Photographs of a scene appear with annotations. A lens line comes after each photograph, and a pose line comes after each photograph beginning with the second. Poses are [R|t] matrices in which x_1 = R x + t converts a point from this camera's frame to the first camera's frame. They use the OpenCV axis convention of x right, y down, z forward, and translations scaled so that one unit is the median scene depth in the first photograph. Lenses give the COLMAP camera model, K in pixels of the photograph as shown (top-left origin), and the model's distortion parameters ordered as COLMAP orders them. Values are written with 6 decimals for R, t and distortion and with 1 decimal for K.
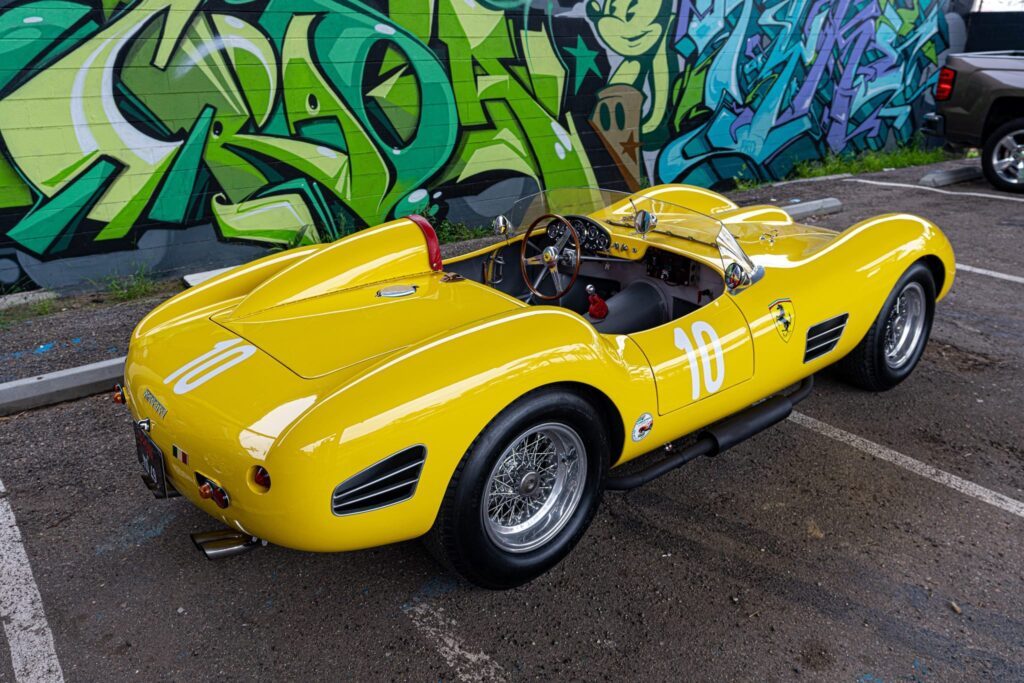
lens RADIAL K [[792.8, 0, 502.3], [0, 792.8, 340.4], [0, 0, 1]] dist [0.009800, 0.002386]
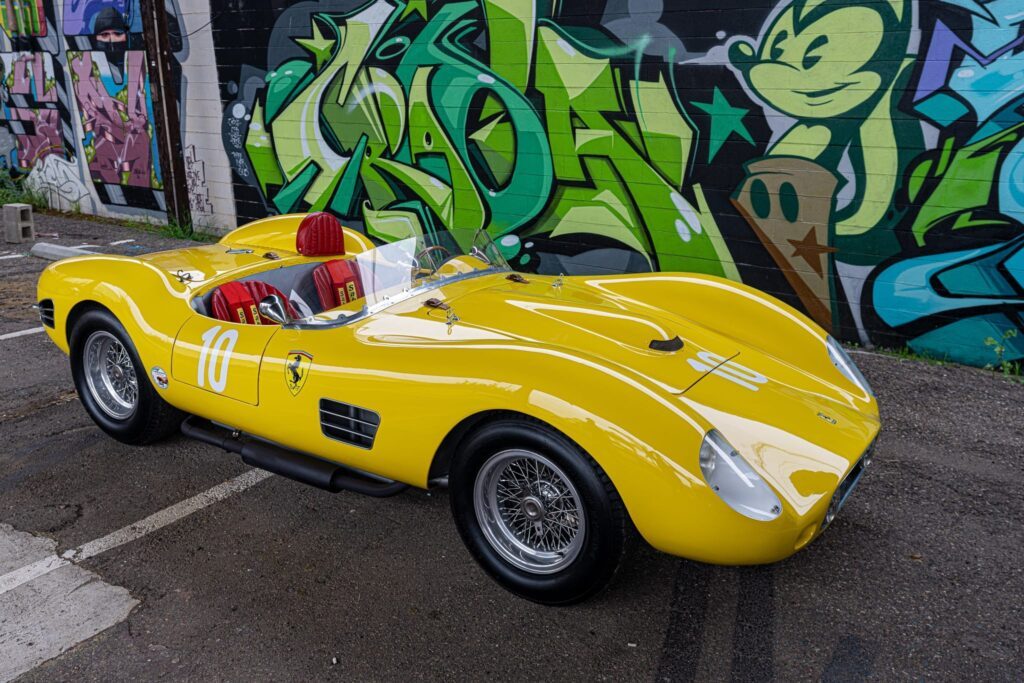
lens RADIAL K [[874.2, 0, 508.9], [0, 874.2, 321.4], [0, 0, 1]] dist [0.016064, -0.002191]
pose [[0.316626, 0.262713, -0.911444, 0.815875], [-0.343512, 0.927416, 0.147984, -0.222259], [0.884165, 0.266236, 0.383889, 0.538001]]
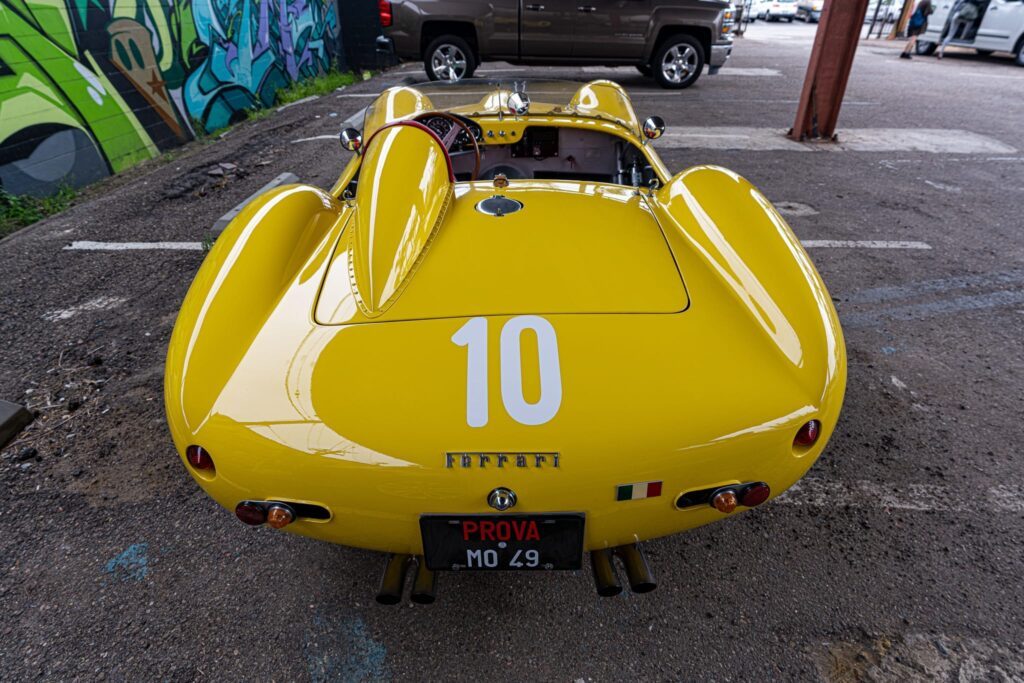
lens RADIAL K [[557.5, 0, 510.2], [0, 557.5, 342.3], [0, 0, 1]] dist [-0.008558, 0.007373]
pose [[0.619196, -0.410969, 0.669104, -0.181148], [0.280540, 0.911648, 0.300326, -0.032825], [-0.733412, 0.001750, 0.679782, 0.192344]]
